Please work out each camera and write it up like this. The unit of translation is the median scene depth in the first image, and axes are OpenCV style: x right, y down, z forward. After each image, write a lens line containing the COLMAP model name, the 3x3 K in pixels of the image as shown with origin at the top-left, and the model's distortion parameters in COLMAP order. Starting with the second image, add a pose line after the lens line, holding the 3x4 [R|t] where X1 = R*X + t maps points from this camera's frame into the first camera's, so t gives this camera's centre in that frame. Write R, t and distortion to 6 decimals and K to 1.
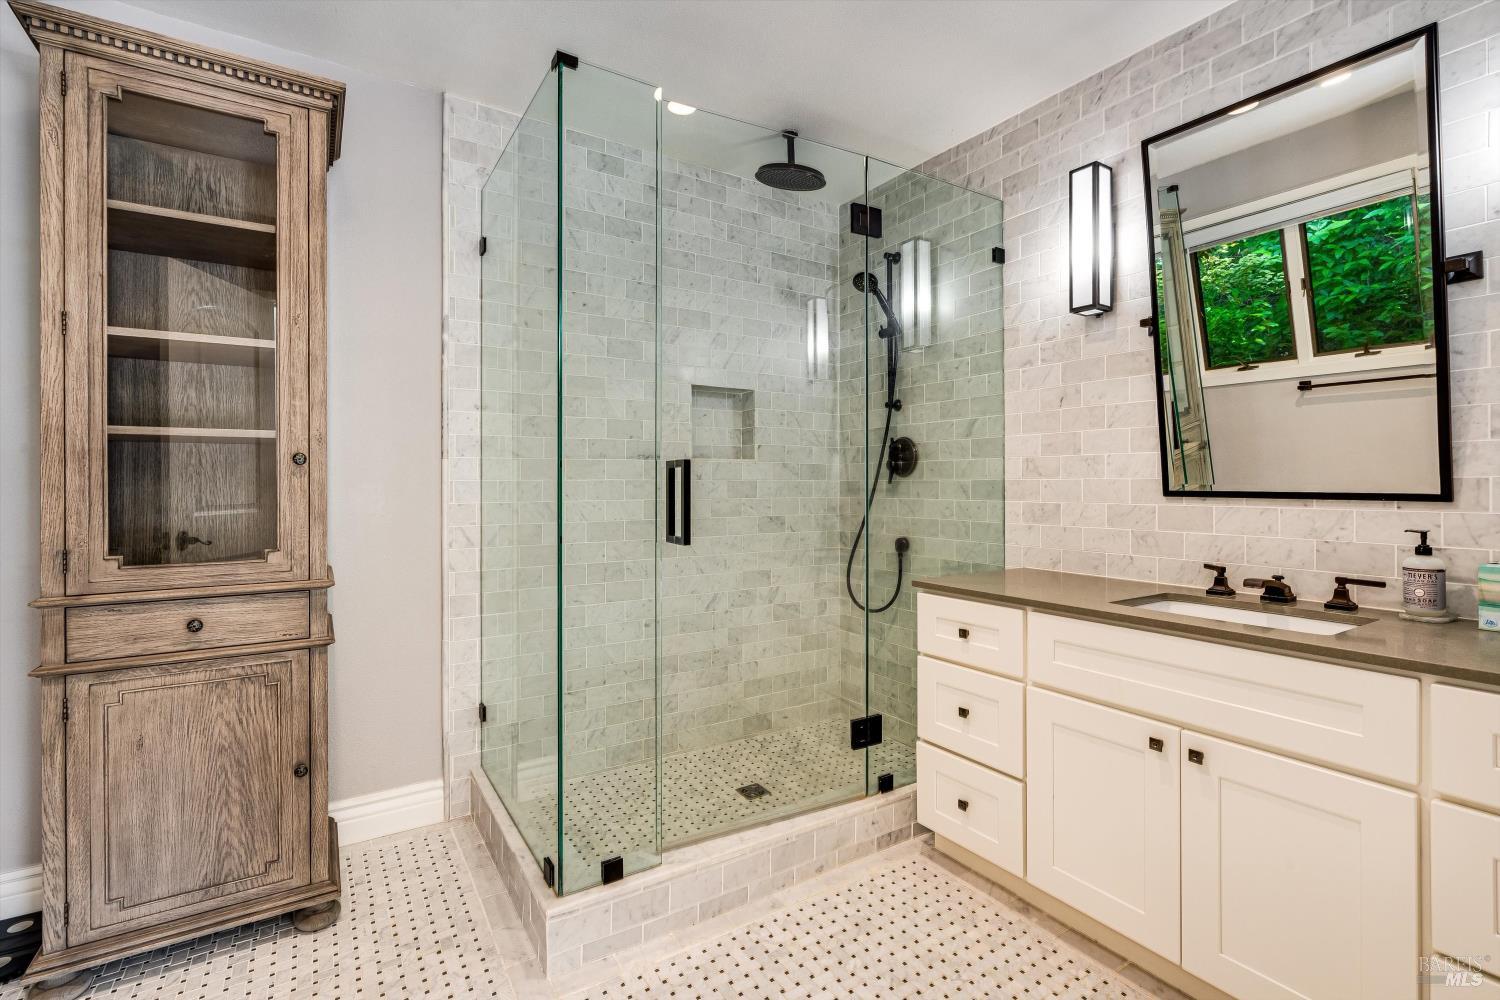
lens RADIAL K [[686.2, 0, 770.5], [0, 686.2, 482.3], [0, 0, 1]] dist [-0.006886, 0.002791]
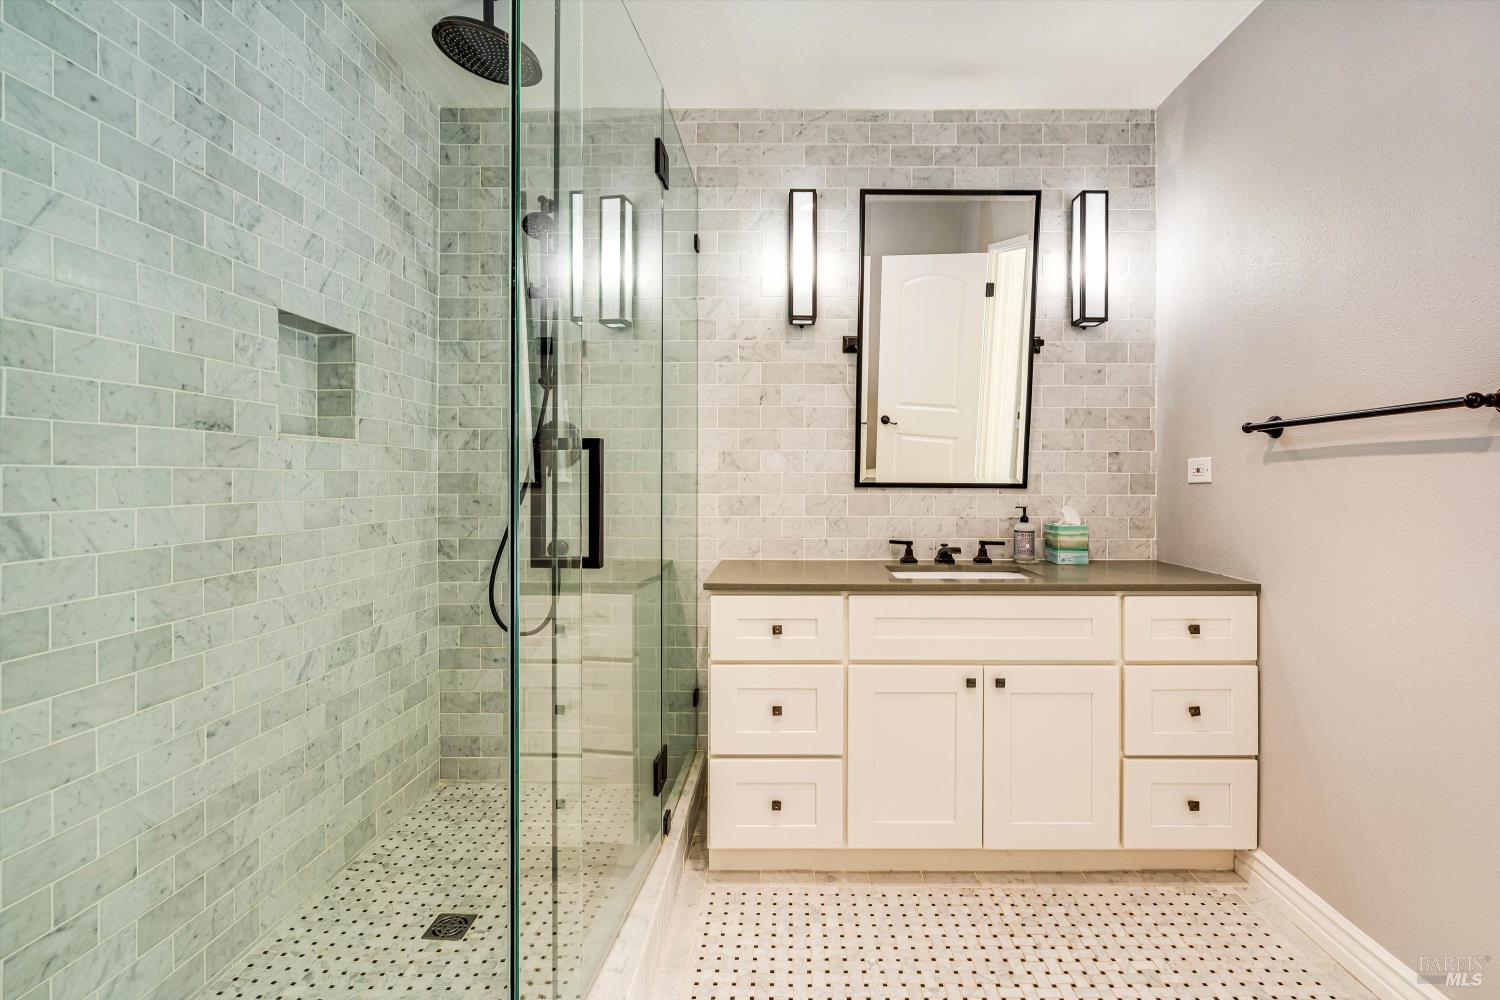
lens RADIAL K [[686.2, 0, 782.8], [0, 686.2, 477.7], [0, 0, 1]] dist [-0.006886, 0.002791]
pose [[0.560686, 0.001808, 0.828027, -0.421745], [-0.003326, 0.999994, 0.000069, 0.002865], [-0.828022, -0.002792, 0.560689, 0.358553]]
